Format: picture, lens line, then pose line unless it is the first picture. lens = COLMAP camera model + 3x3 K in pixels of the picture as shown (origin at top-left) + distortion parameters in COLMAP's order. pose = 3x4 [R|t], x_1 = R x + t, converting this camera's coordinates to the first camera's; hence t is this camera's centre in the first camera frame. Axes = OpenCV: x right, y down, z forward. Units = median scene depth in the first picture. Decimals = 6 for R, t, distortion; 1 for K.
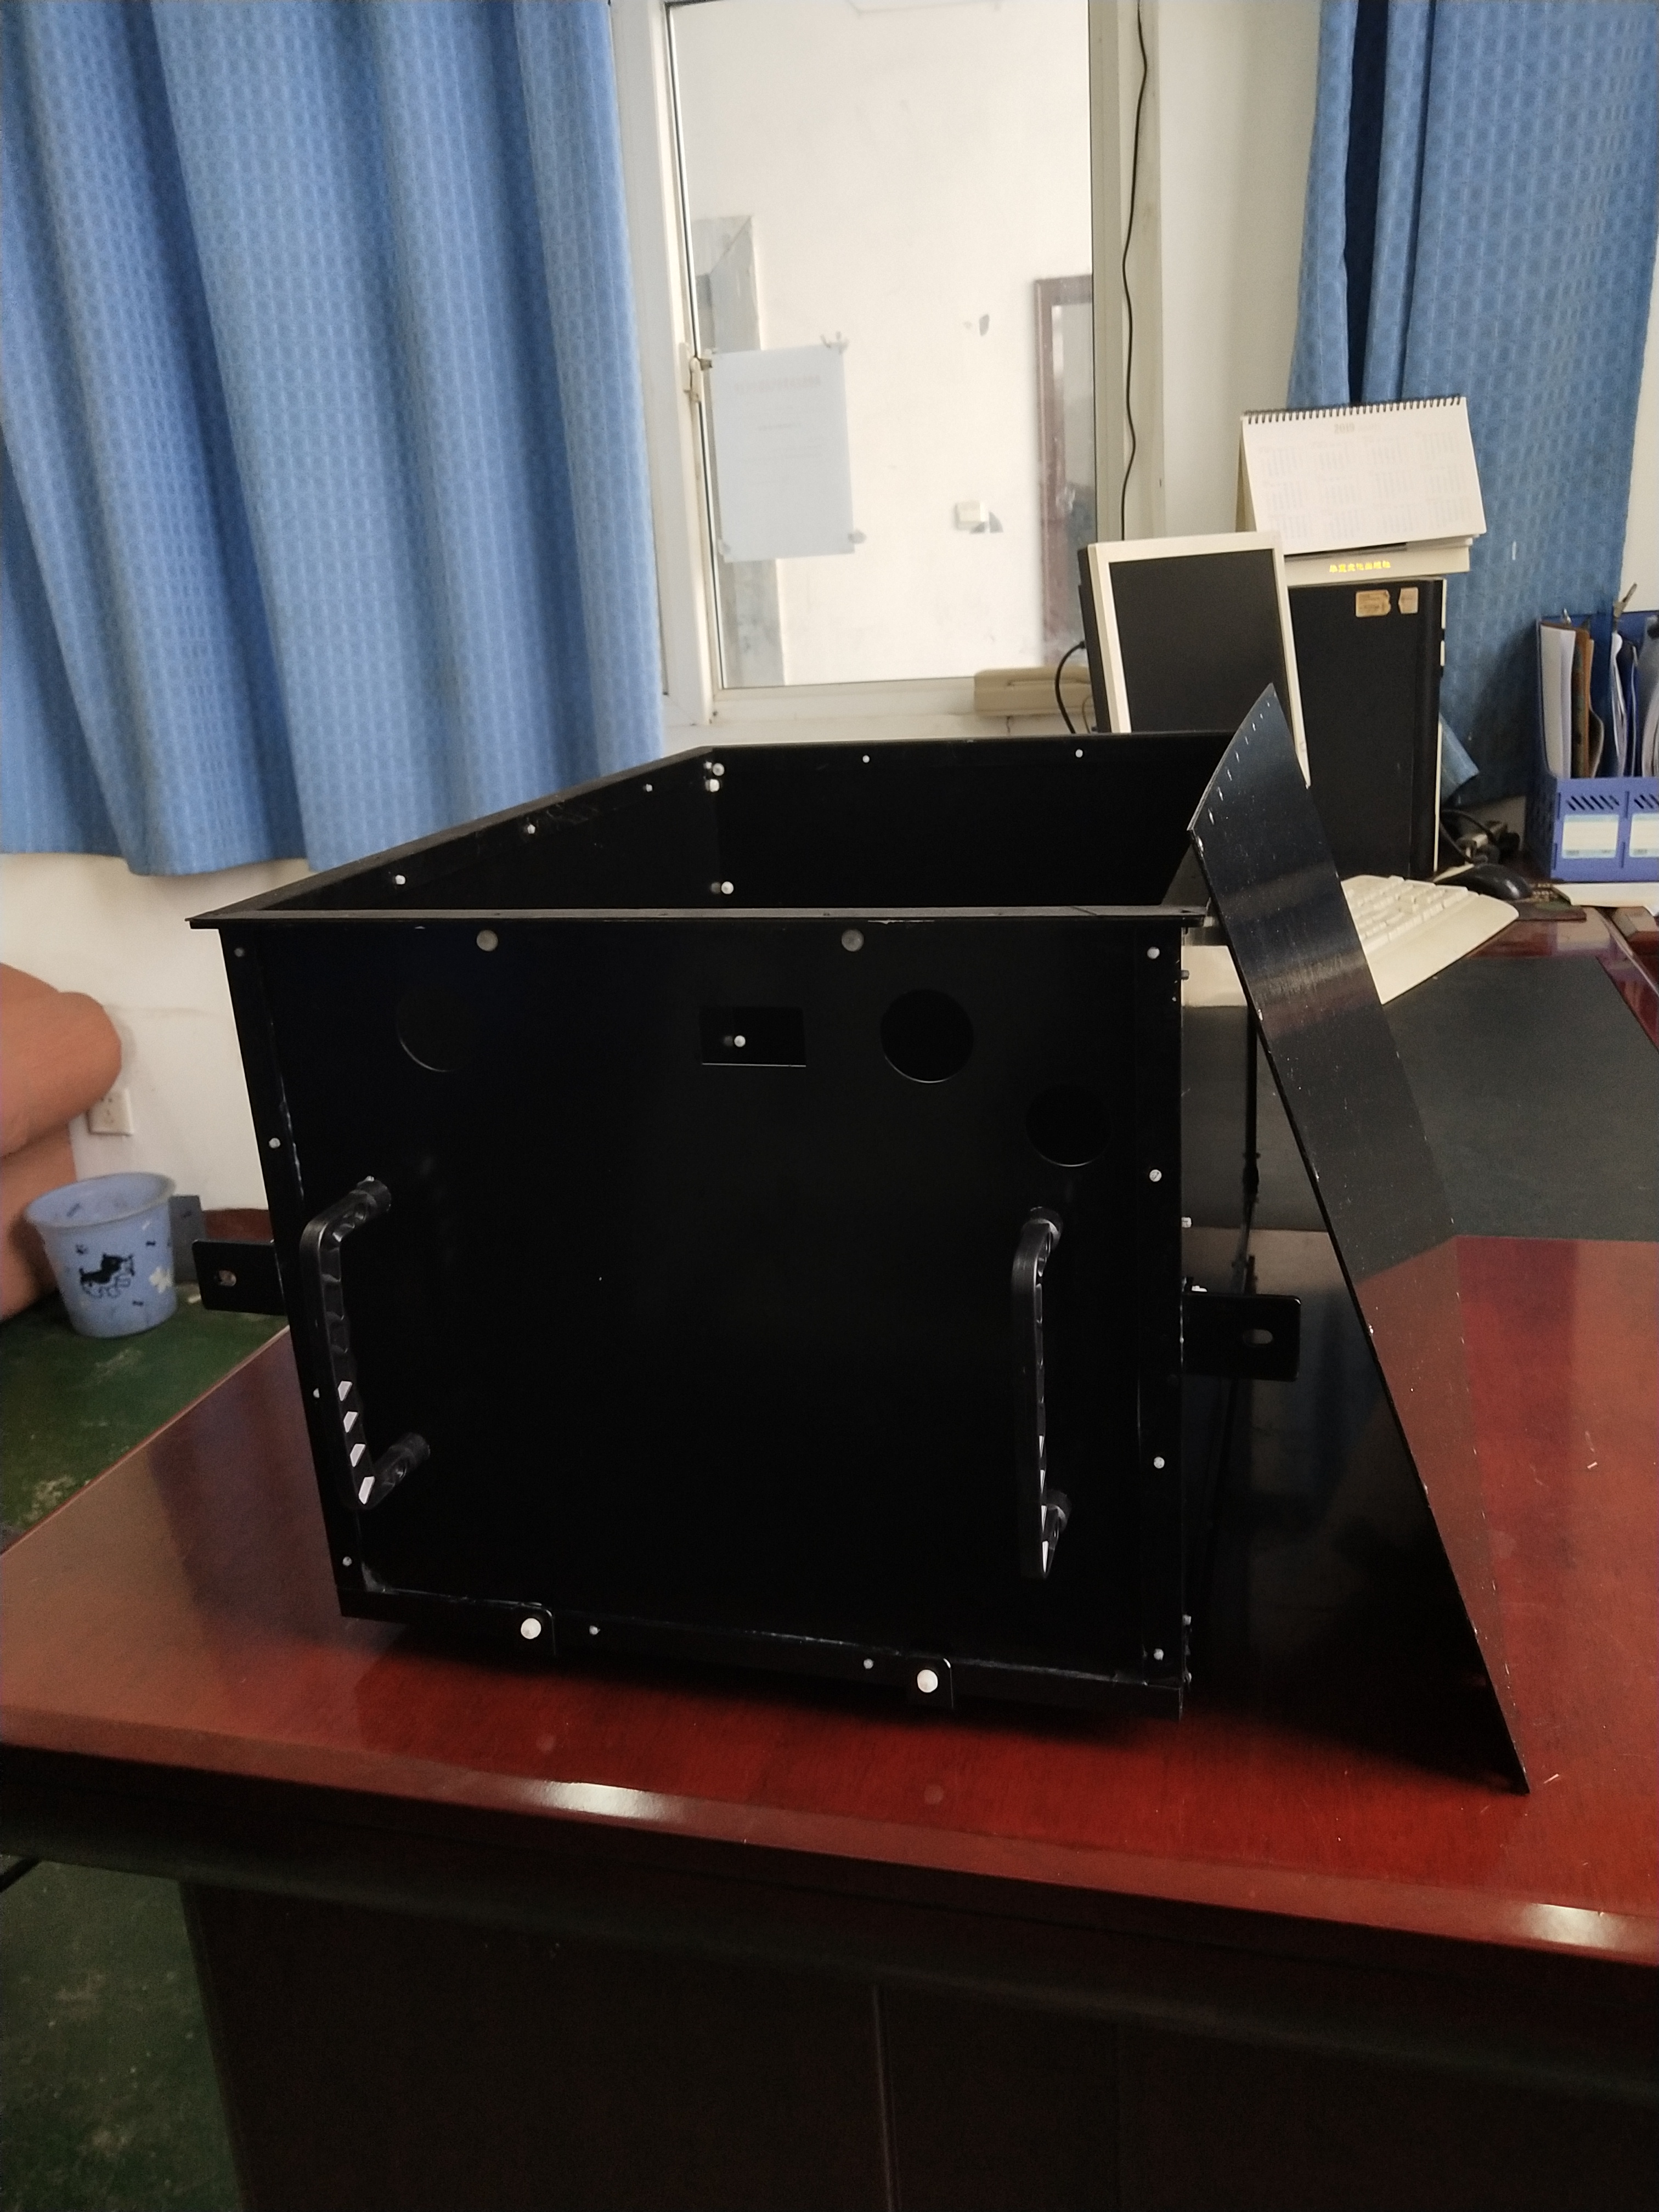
lens RADIAL K [[1703.7, 0, 829.5], [0, 1703.7, 1106.0], [0, 0, 1]] dist [-0.004678, 0.036537]
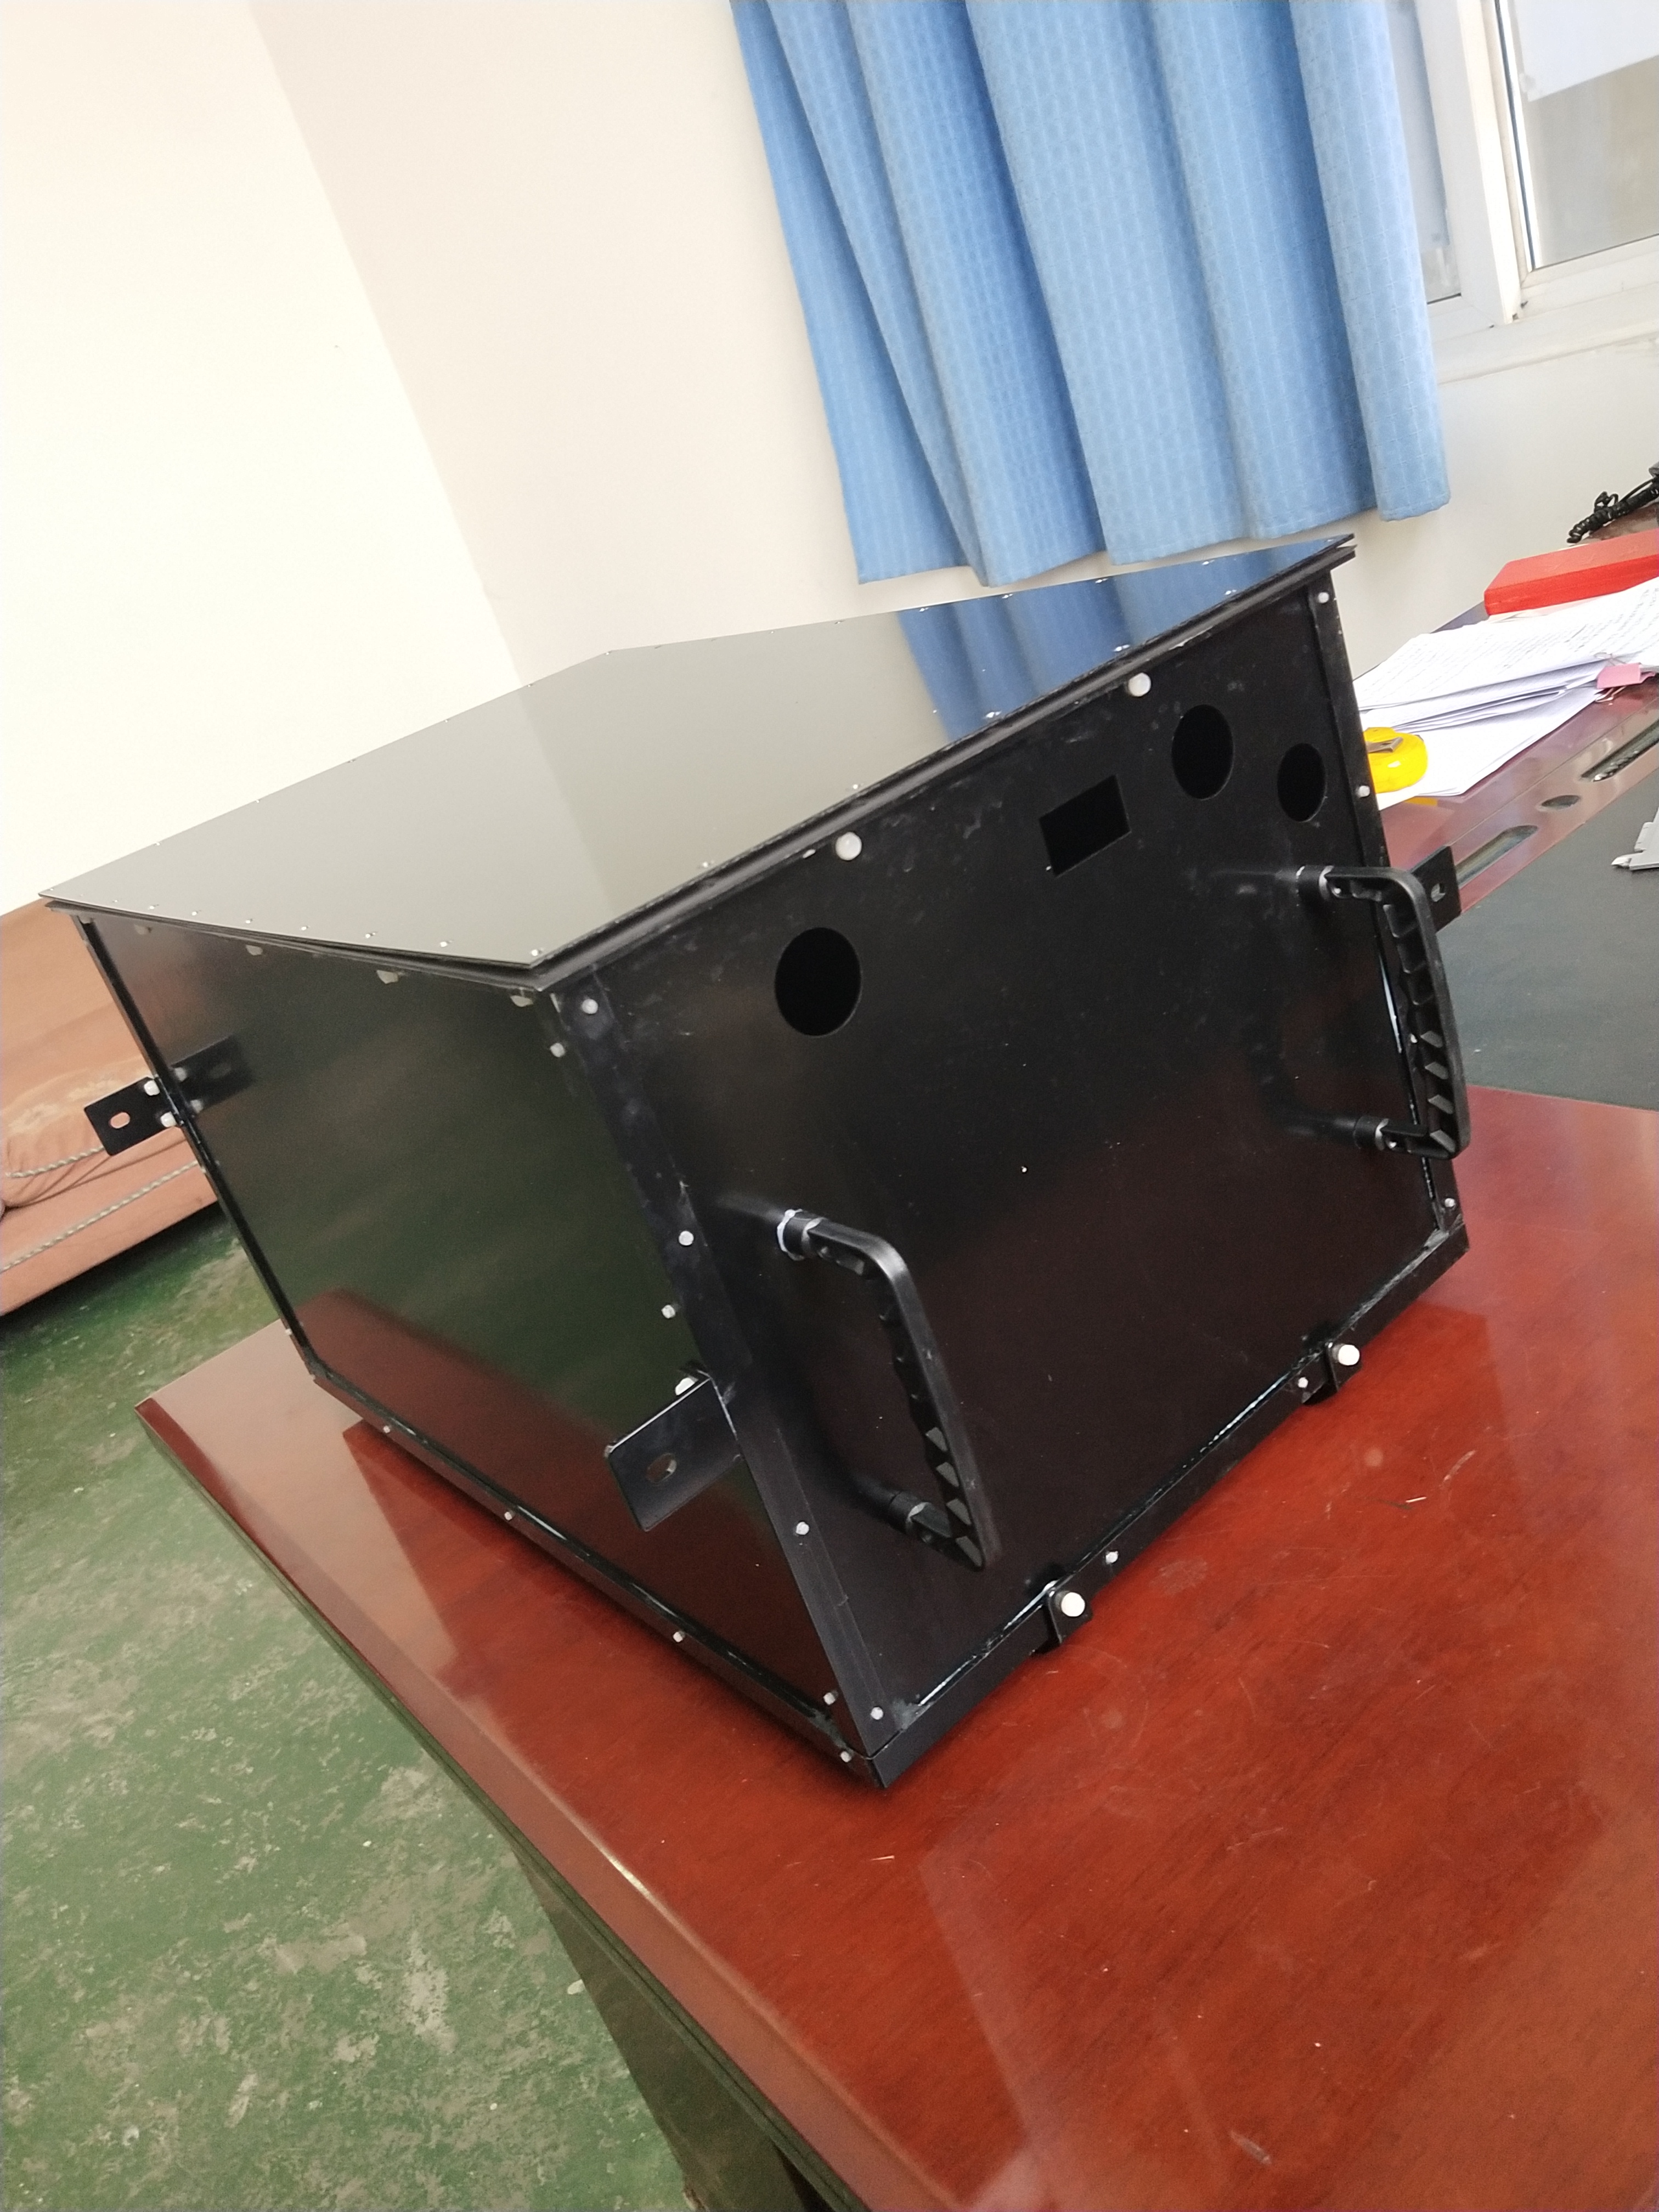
lens RADIAL K [[1703.7, 0, 829.5], [0, 1703.7, 1106.0], [0, 0, 1]] dist [-0.004678, 0.036537]
pose [[0.775023, 0.067528, -0.628315, 0.221375], [0.077971, 0.976458, 0.201121, -0.043245], [0.627105, -0.204864, 0.751512, 0.082444]]
